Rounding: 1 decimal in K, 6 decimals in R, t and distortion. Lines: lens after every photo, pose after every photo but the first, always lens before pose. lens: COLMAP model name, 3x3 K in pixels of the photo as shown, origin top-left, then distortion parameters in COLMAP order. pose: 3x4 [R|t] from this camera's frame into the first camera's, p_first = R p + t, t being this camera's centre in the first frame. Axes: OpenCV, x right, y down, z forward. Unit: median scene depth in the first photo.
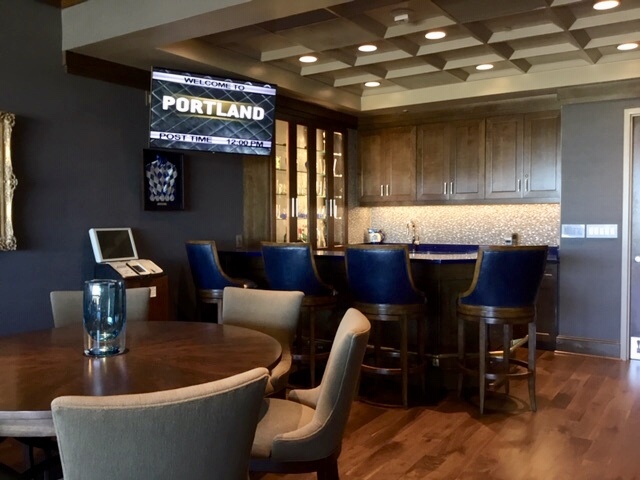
lens RADIAL K [[564.3, 0, 319.1], [0, 564.3, 241.3], [0, 0, 1]] dist [0.015522, 0.003408]
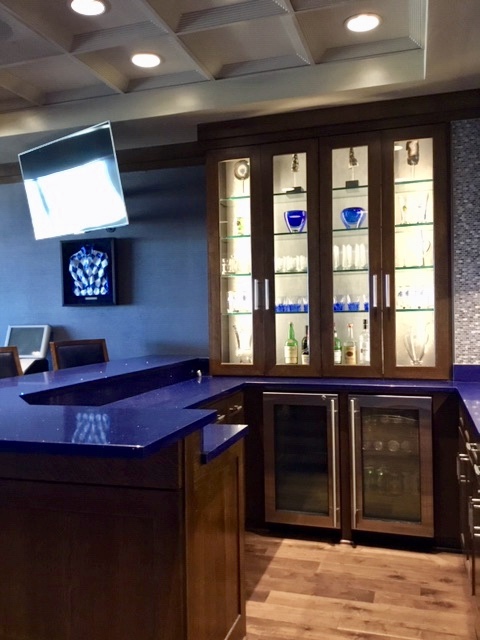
lens RADIAL K [[564.3, 0, 239.0], [0, 564.3, 318.7], [0, 0, 1]] dist [0.015522, 0.003408]
pose [[0.255938, 0.024415, -0.966385, 0.652063], [-0.019963, 0.999601, 0.019968, -0.056115], [0.966487, 0.014182, 0.256323, 0.995808]]
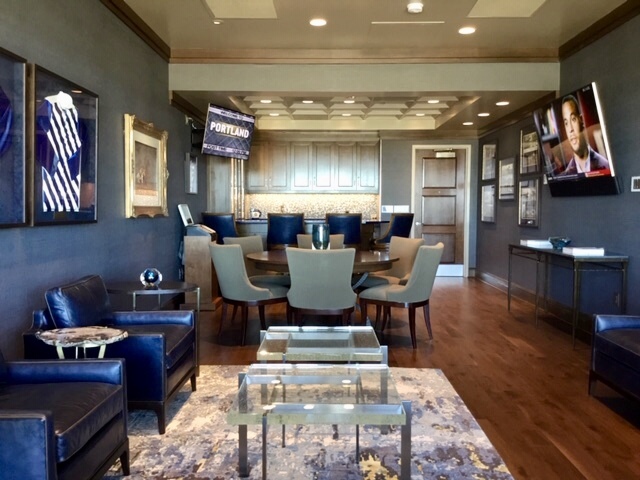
lens RADIAL K [[564.3, 0, 321.3], [0, 564.3, 238.5], [0, 0, 1]] dist [0.015522, 0.003408]
pose [[0.838373, -0.026088, 0.544472, -0.804037], [0.017581, 0.999629, 0.020826, 0.038920], [-0.544813, -0.007888, 0.838520, -0.452250]]
